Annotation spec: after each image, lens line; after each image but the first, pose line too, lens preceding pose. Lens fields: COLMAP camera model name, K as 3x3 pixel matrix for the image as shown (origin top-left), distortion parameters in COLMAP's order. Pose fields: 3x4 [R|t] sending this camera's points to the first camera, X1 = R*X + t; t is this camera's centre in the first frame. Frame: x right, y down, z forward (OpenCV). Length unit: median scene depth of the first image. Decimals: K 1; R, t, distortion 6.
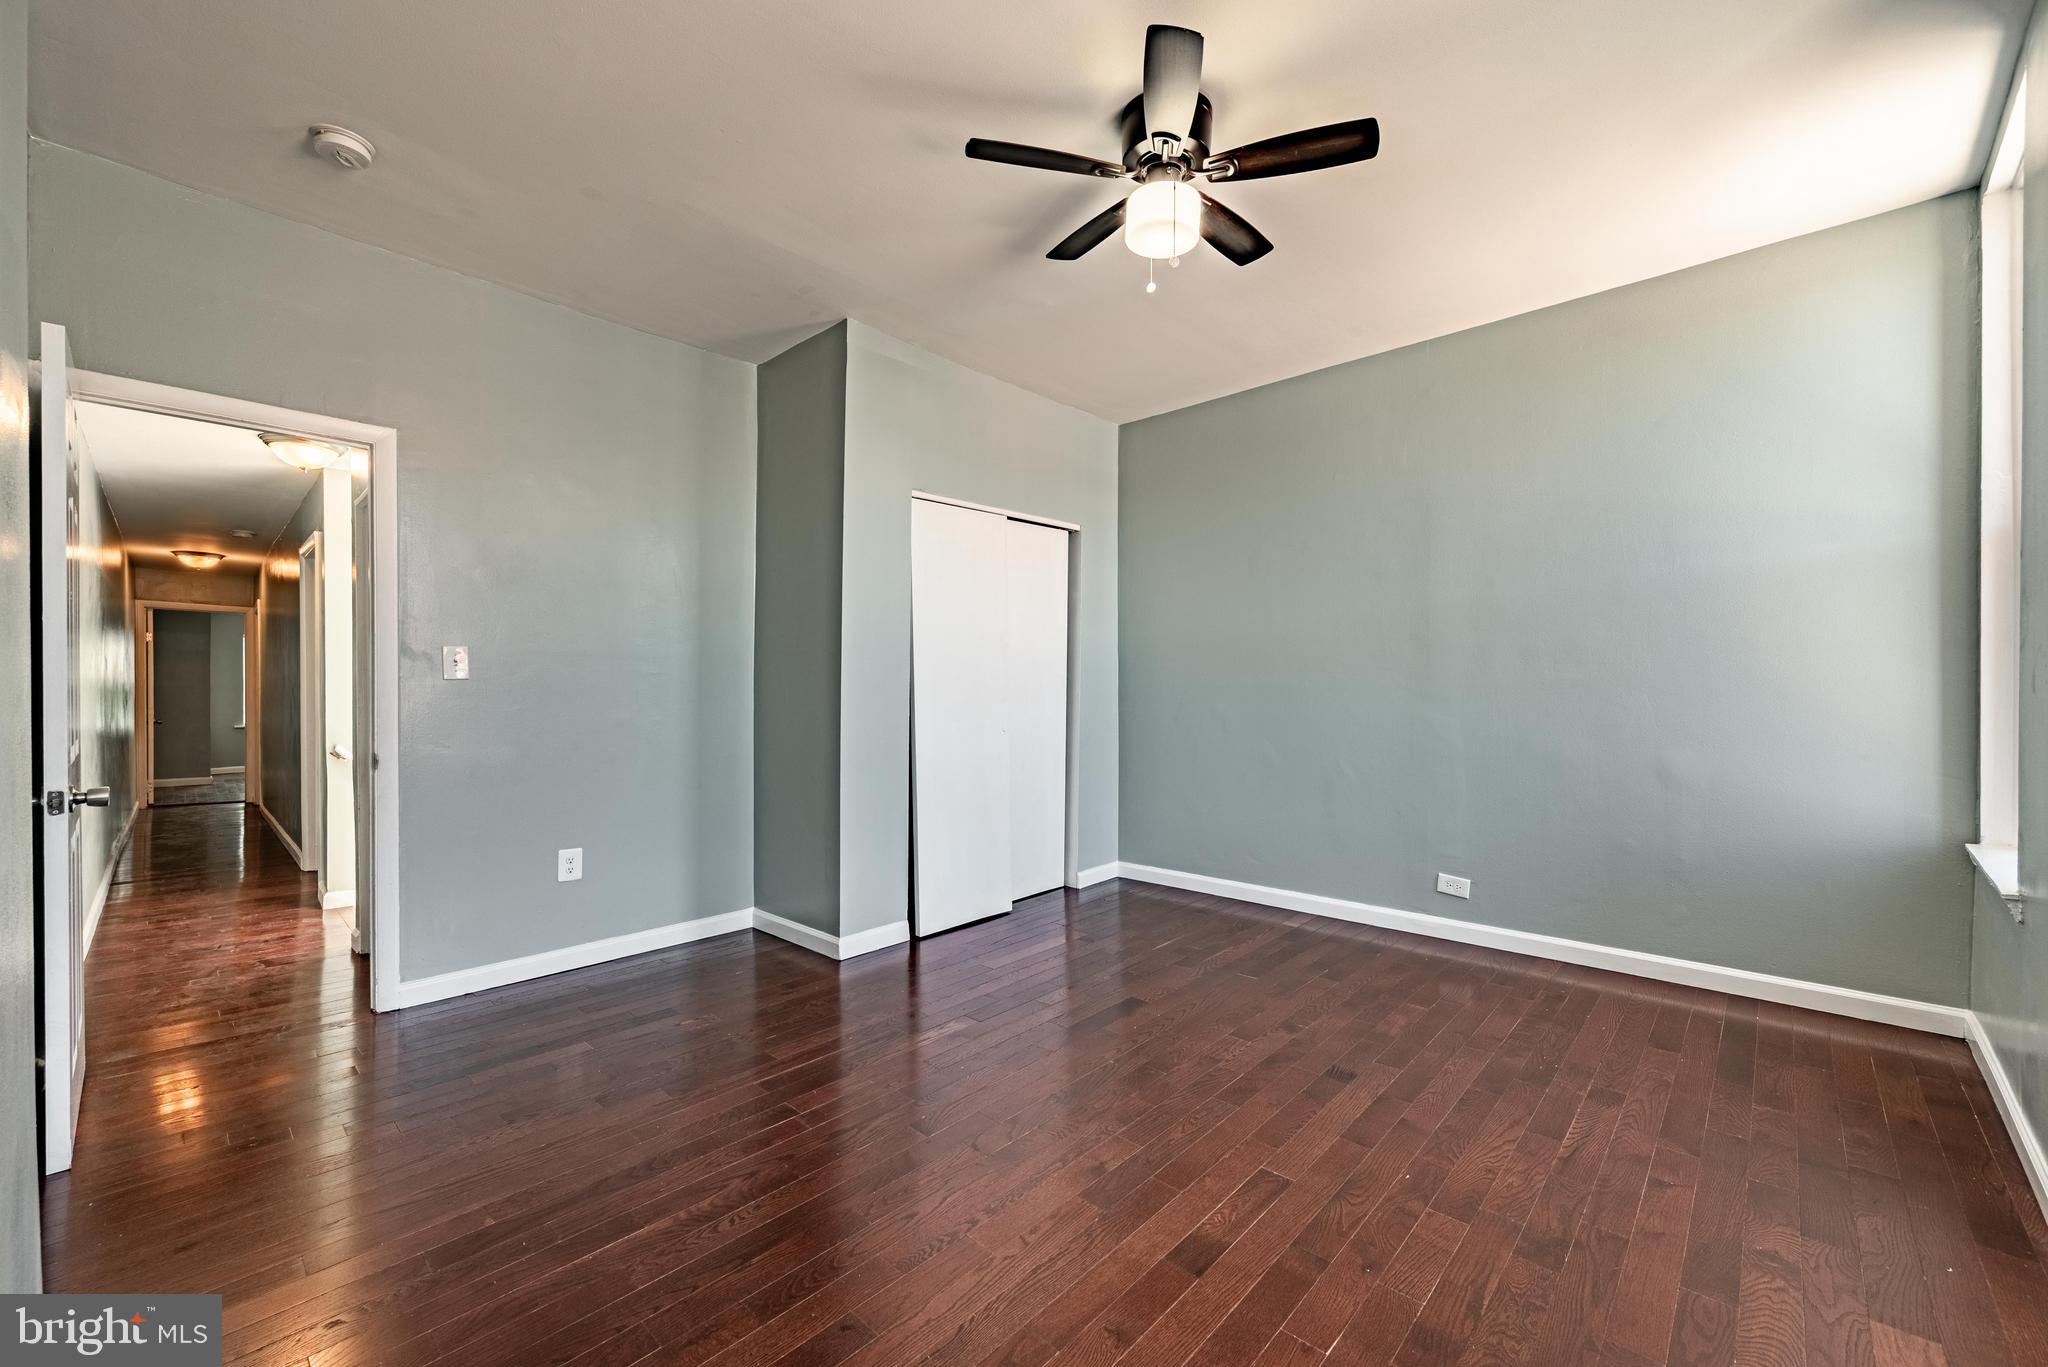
lens RADIAL K [[803.3, 0, 1019.7], [0, 803.3, 688.6], [0, 0, 1]] dist [0.010740, -0.005866]
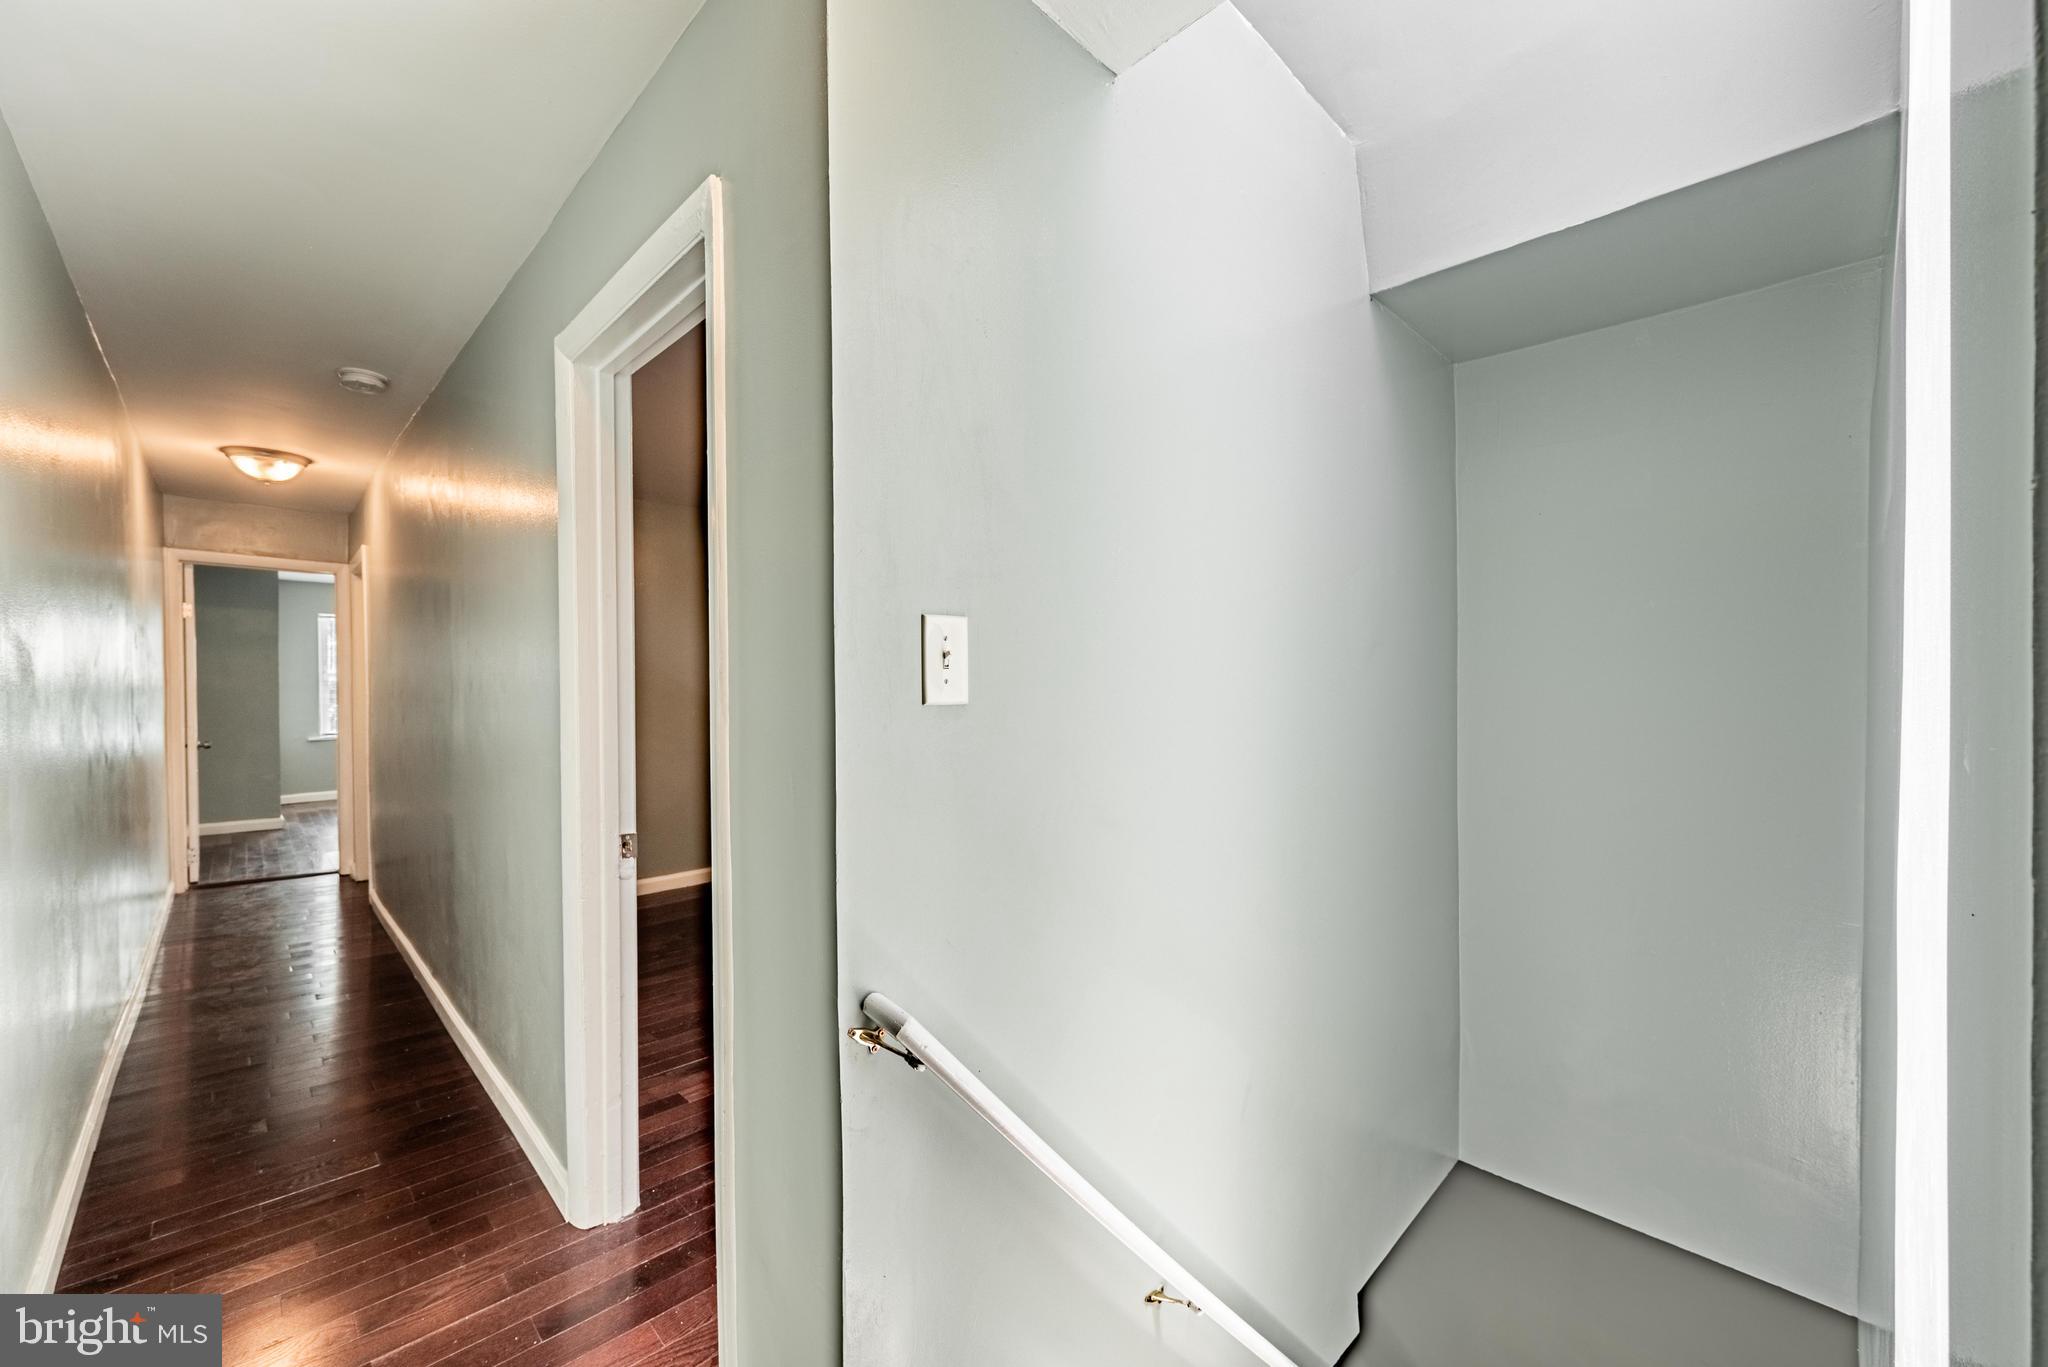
lens RADIAL K [[803.3, 0, 1026.5], [0, 803.3, 683.9], [0, 0, 1]] dist [0.010740, -0.005866]
pose [[0.999533, -0.000392, -0.030549, -0.483609], [0.000874, 0.999875, 0.015767, -0.019625], [0.030539, -0.015786, 0.999409, 0.464184]]
